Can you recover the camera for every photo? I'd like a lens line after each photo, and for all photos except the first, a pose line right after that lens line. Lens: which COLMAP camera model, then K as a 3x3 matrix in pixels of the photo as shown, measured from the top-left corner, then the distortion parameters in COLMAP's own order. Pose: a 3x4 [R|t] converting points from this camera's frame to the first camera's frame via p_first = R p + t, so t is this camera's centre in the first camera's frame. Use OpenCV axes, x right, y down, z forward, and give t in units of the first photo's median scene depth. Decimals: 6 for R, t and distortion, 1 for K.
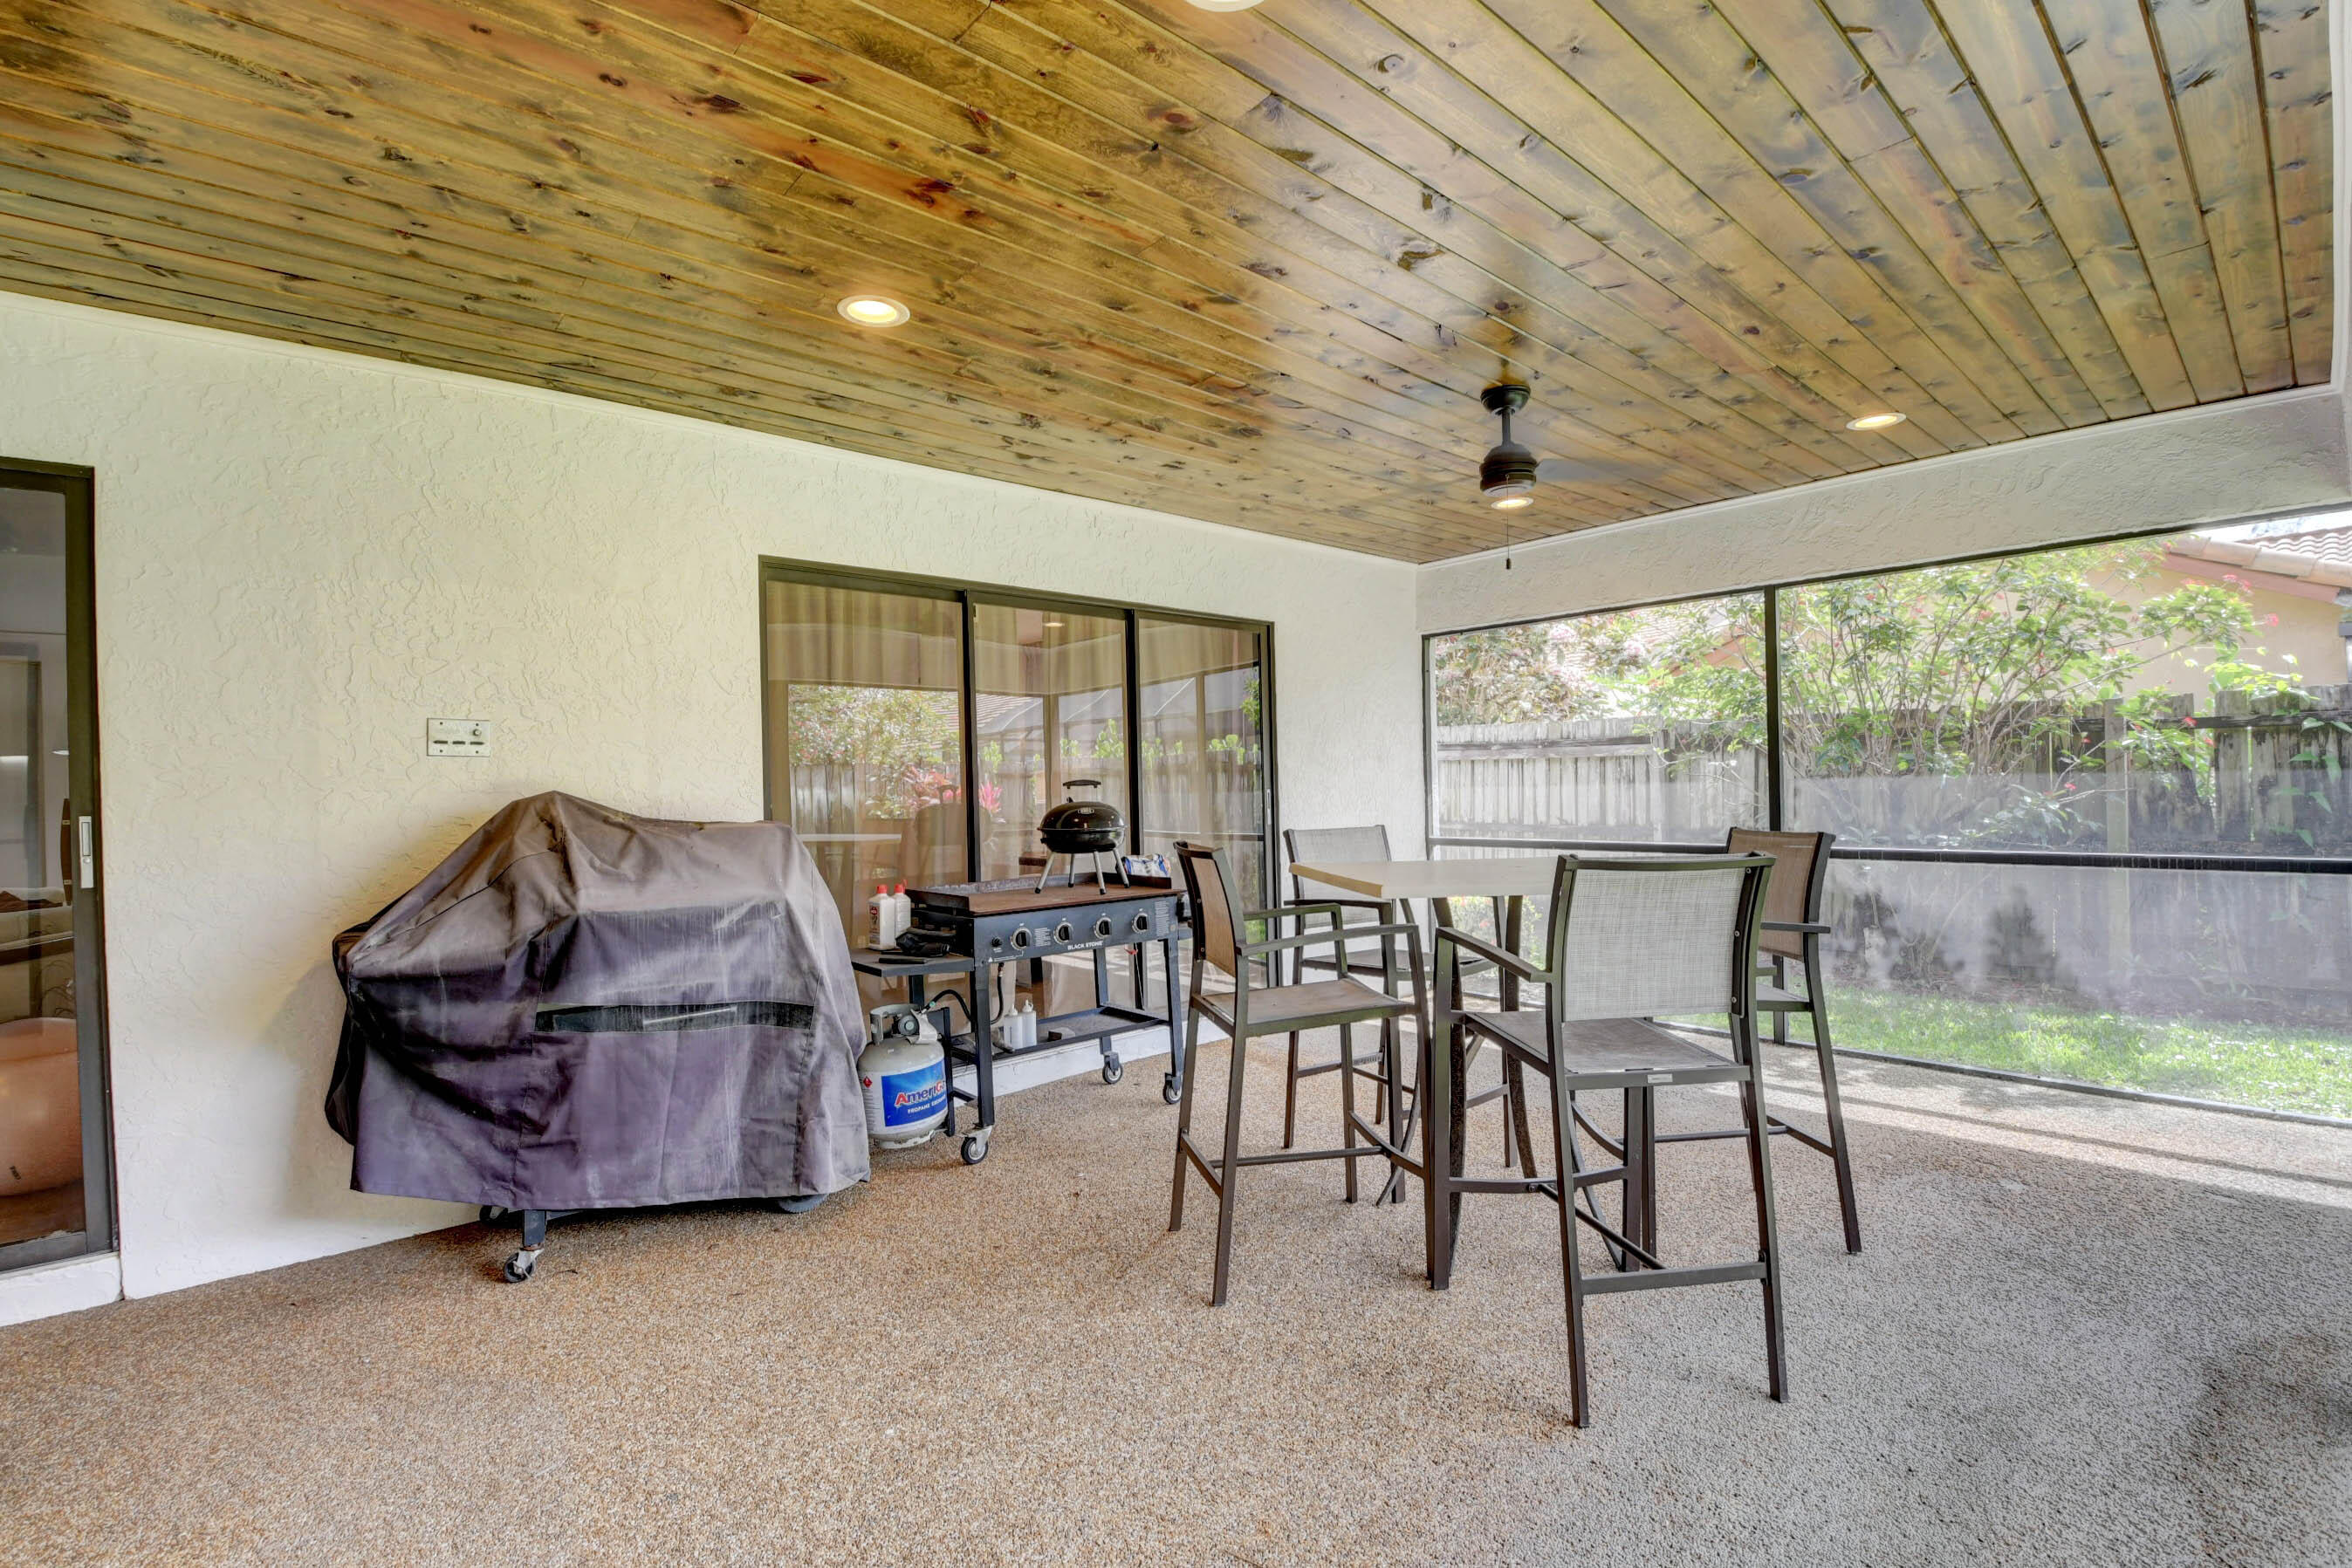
lens RADIAL K [[1036.6, 0, 1165.4], [0, 1036.6, 784.6], [0, 0, 1]] dist [0.017885, -0.027116]
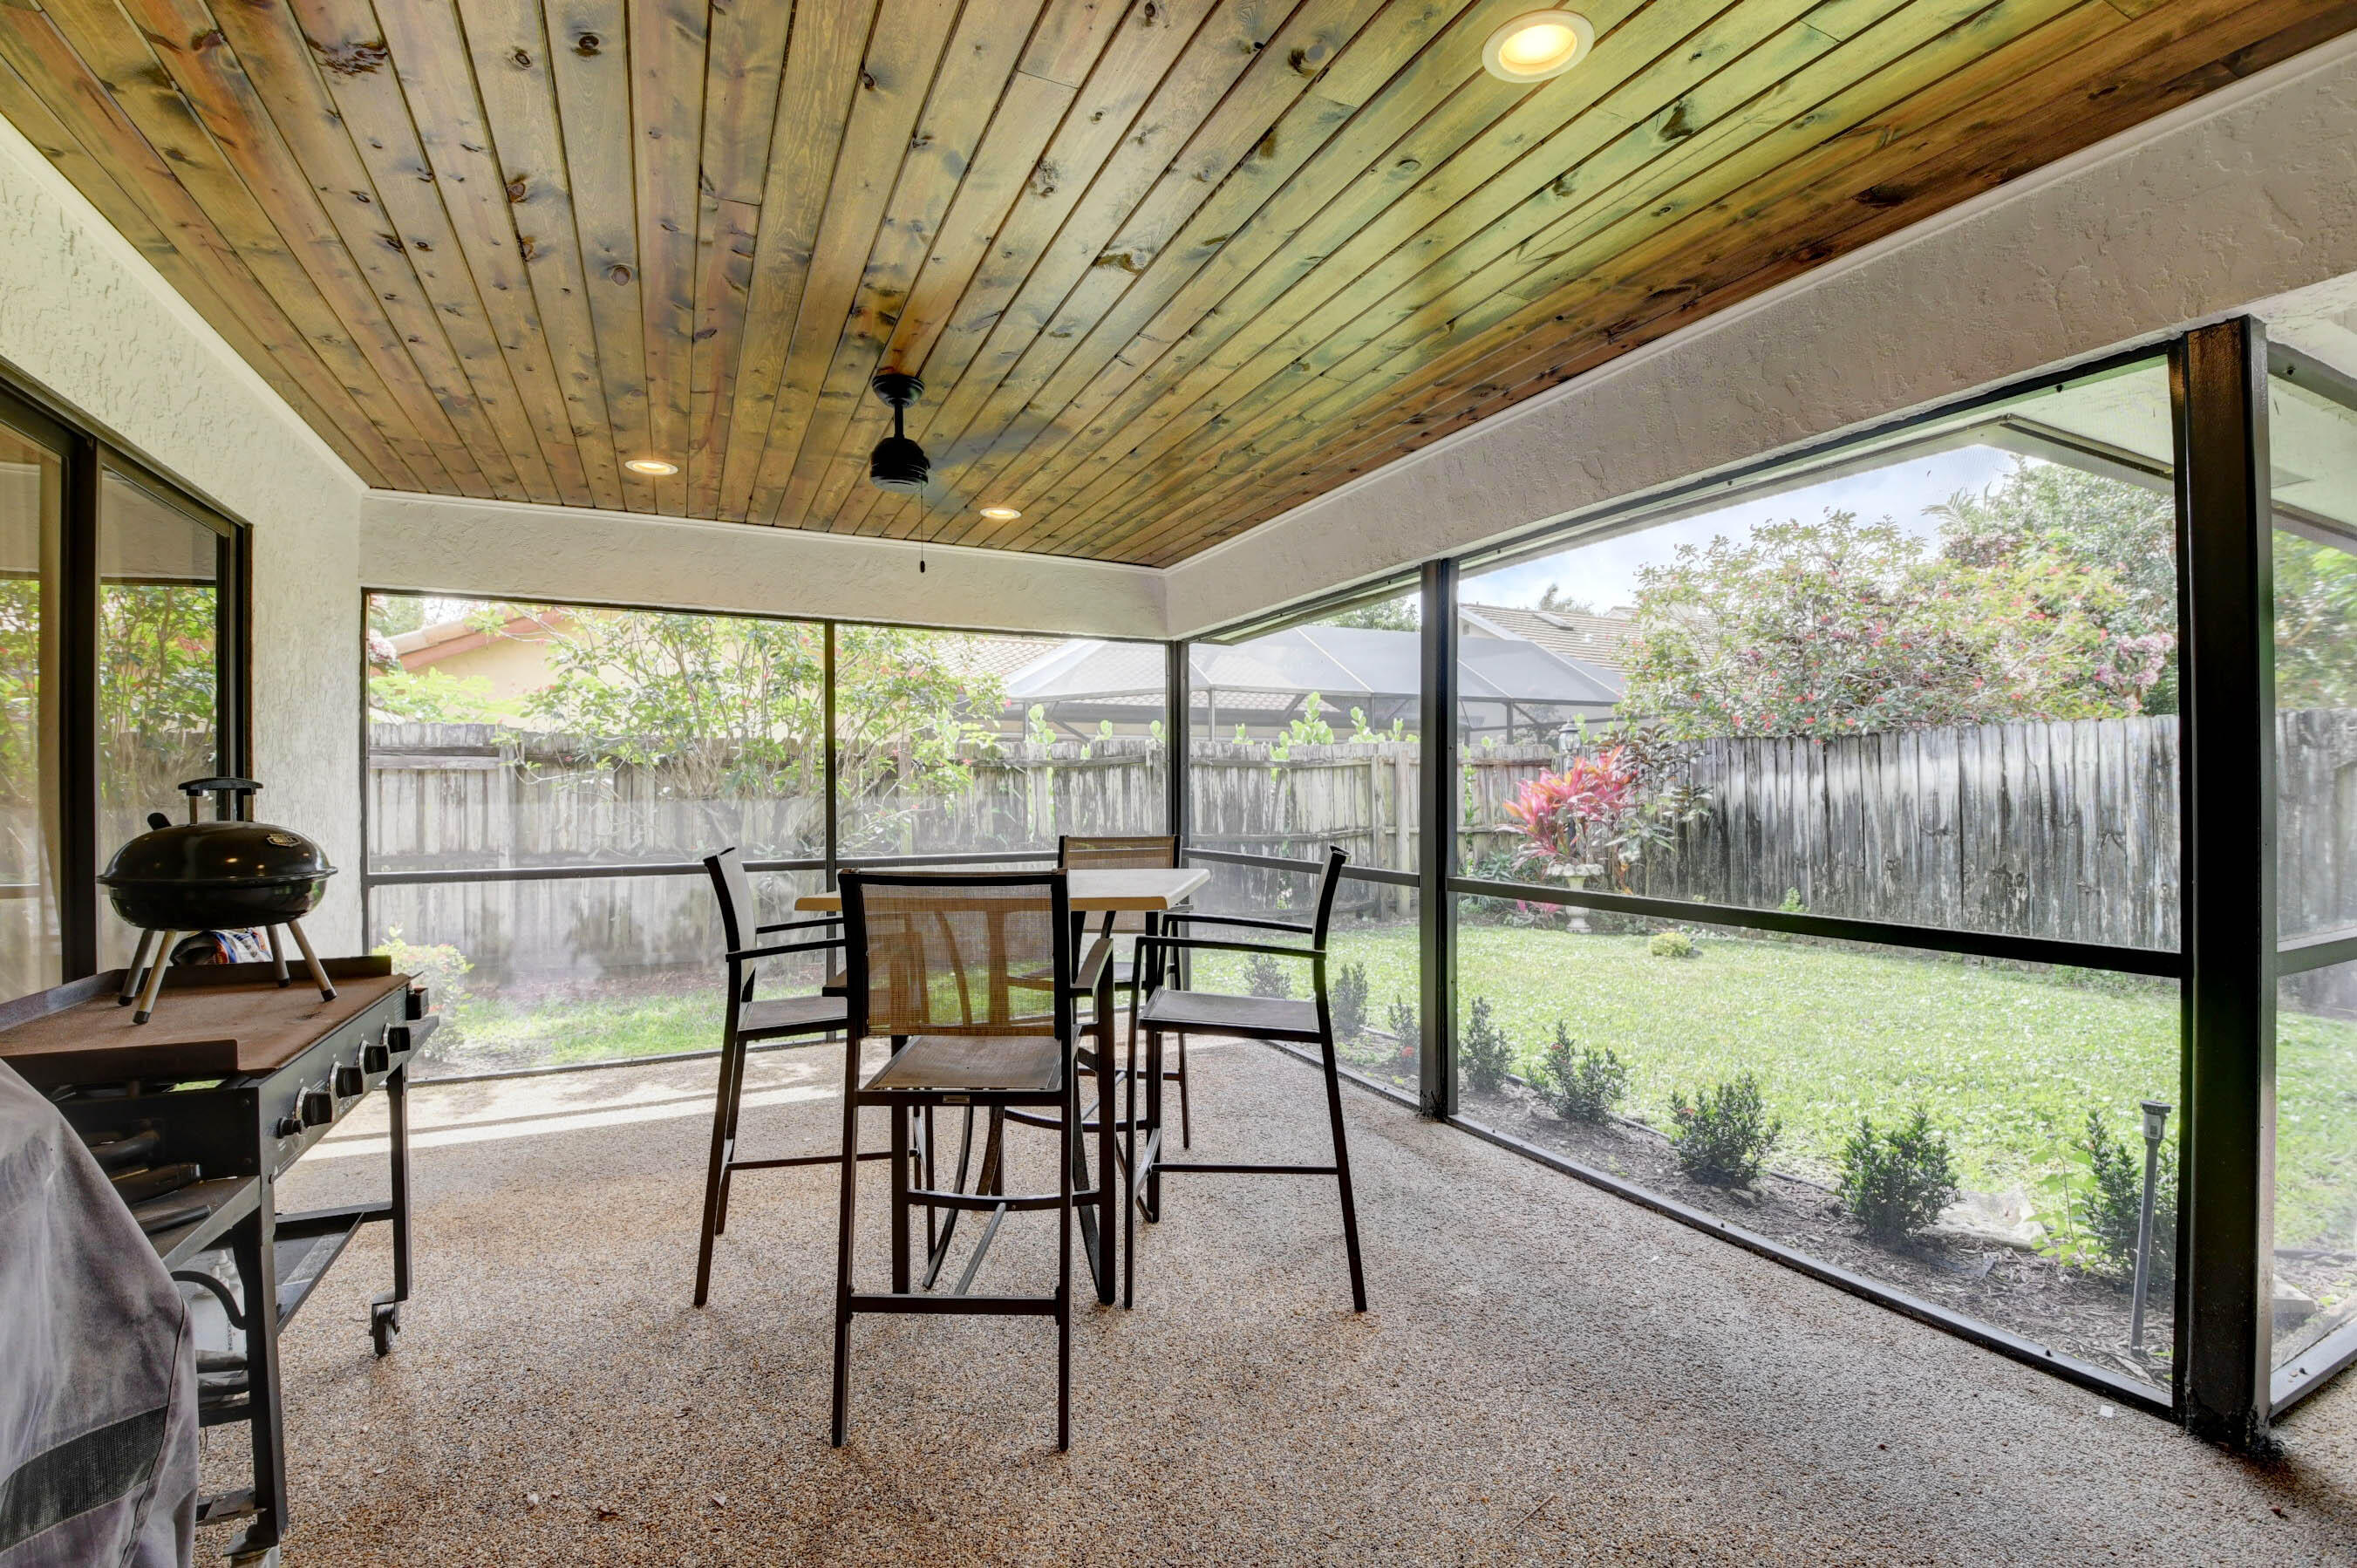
lens RADIAL K [[1029.4, 0, 1171.1], [0, 1029.4, 786.6], [0, 0, 1]] dist [0.027447, -0.043393]
pose [[0.264583, 0.023866, 0.964068, -0.324399], [-0.001823, 0.999704, -0.024248, 0.008260], [-0.964361, 0.004658, 0.264548, 0.329392]]
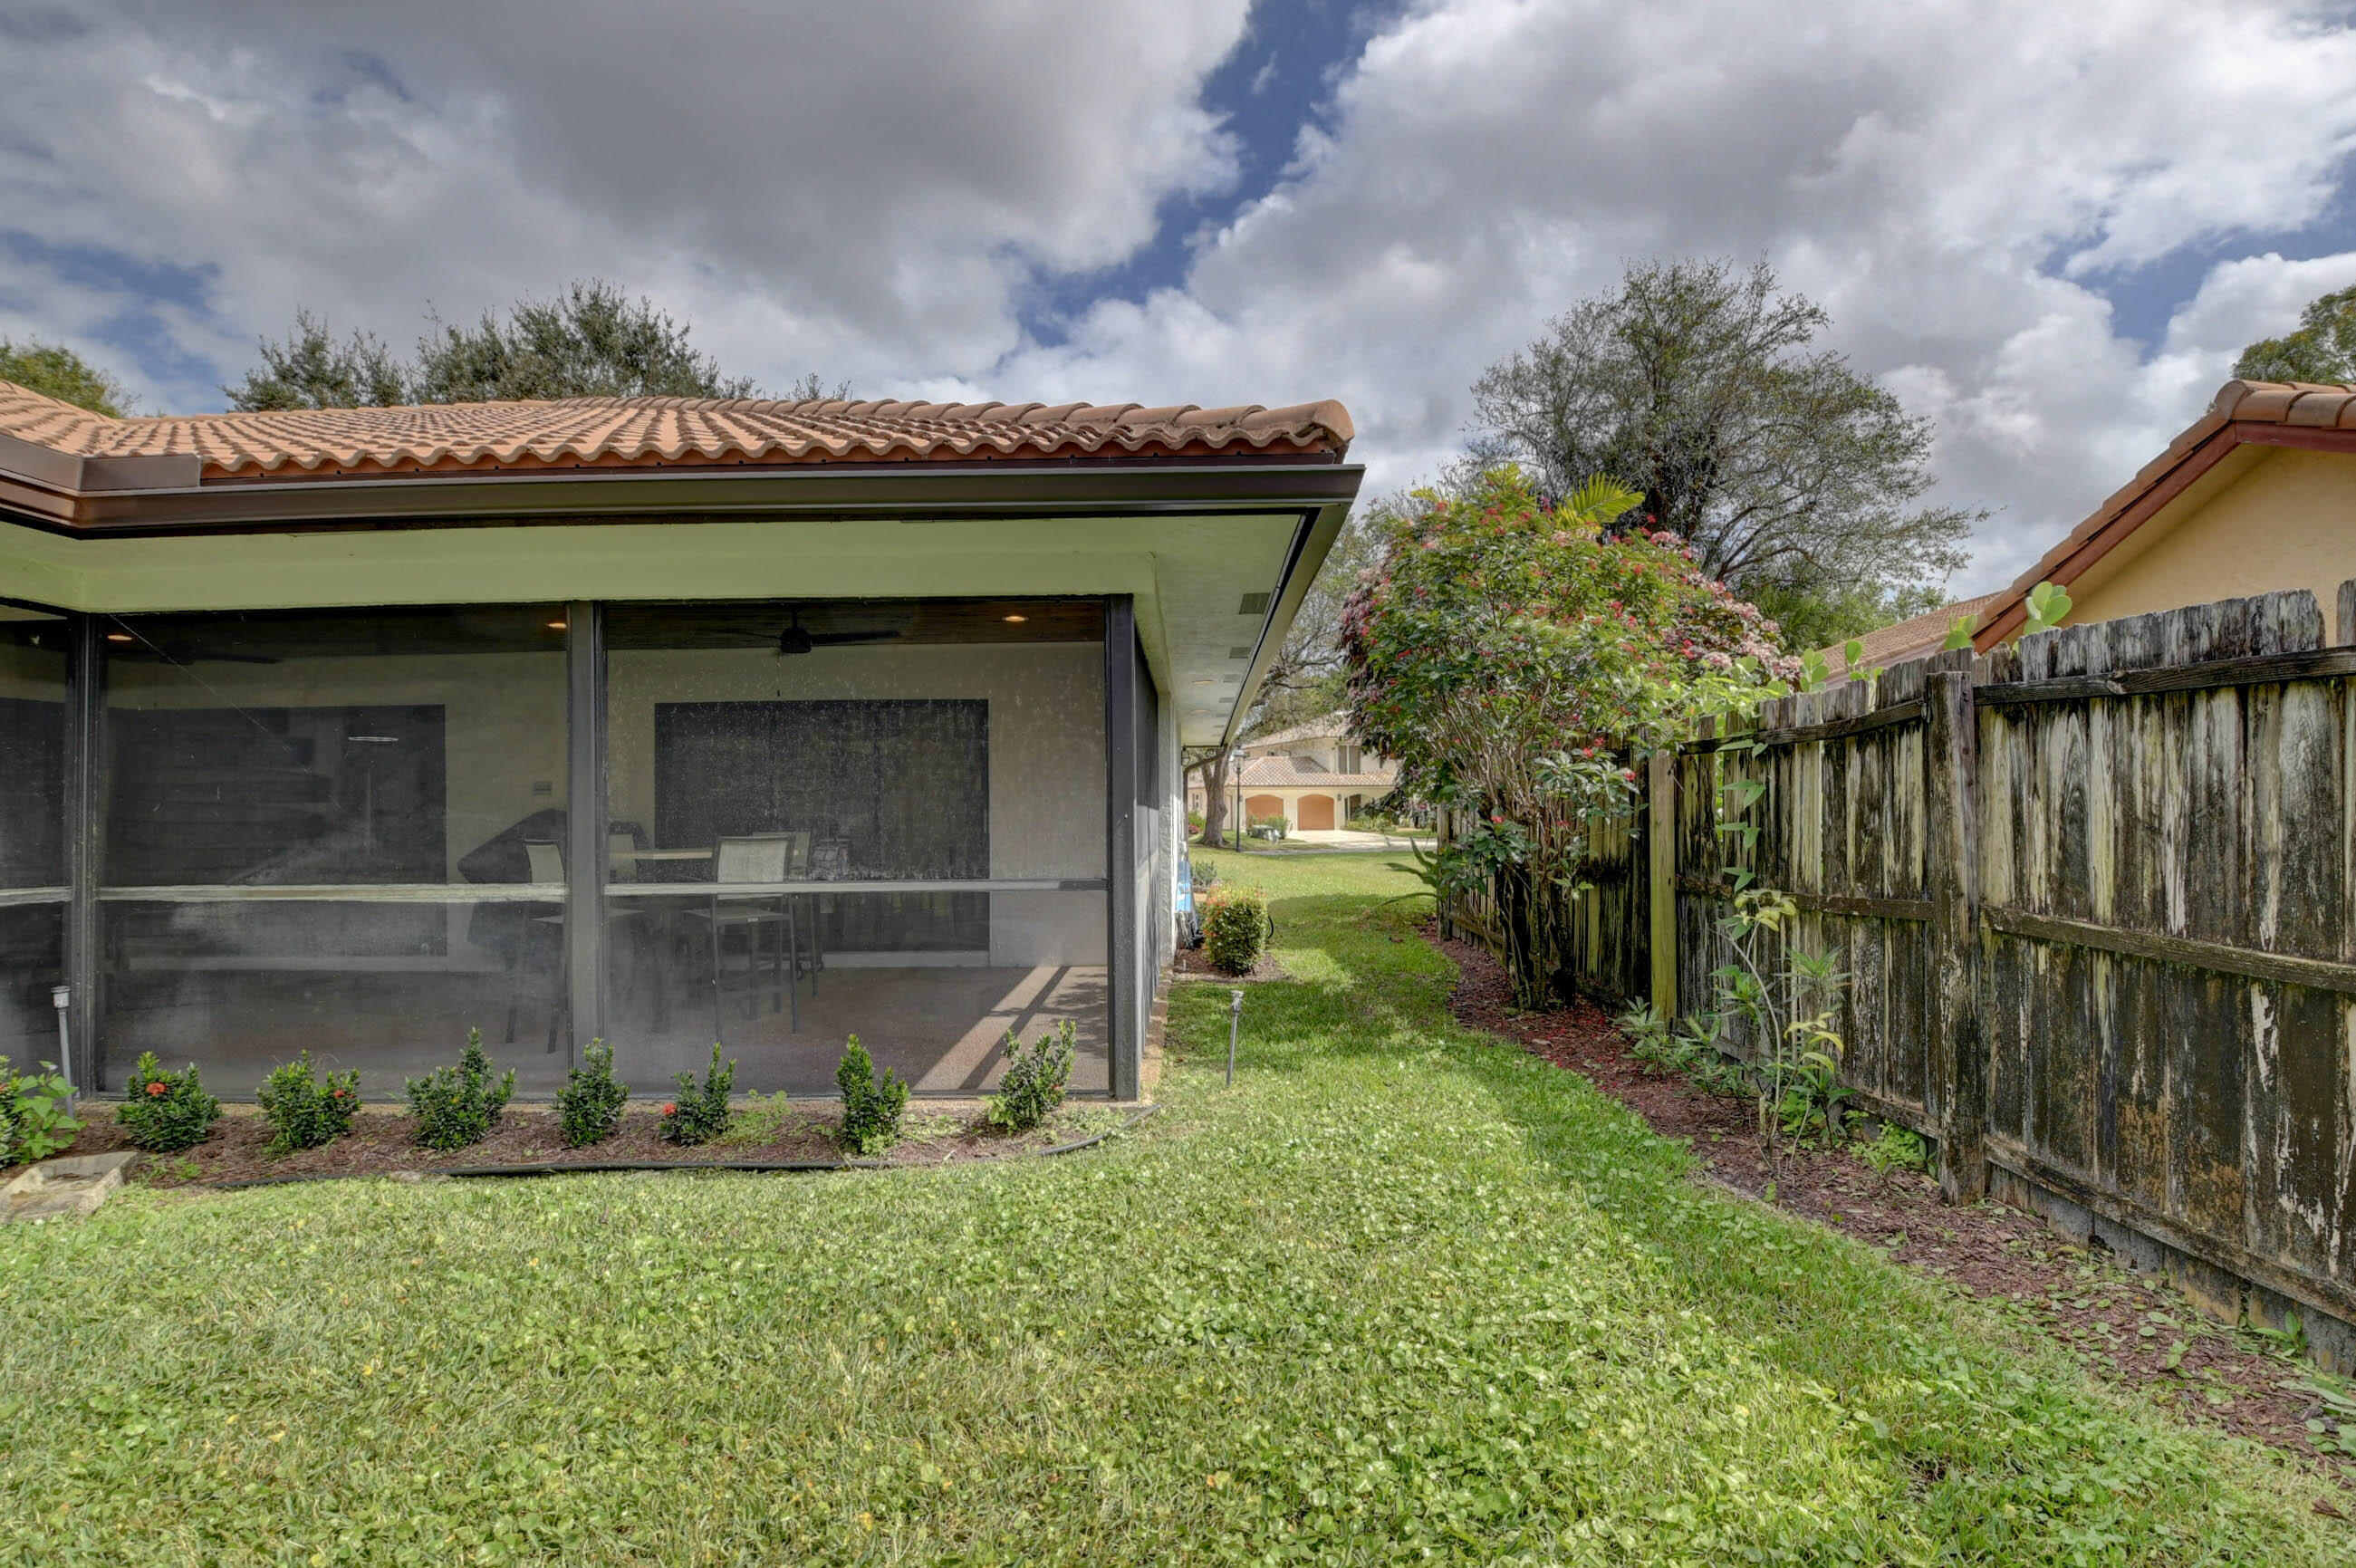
lens RADIAL K [[1038.5, 0, 1167.3], [0, 1038.5, 784.6], [0, 0, 1]] dist [0.017885, -0.027116]
pose [[0.737032, 0.001387, -0.675856, 1.348628], [-0.008875, 0.999932, -0.007627, -0.016886], [0.675800, 0.011620, 0.736994, 0.023626]]
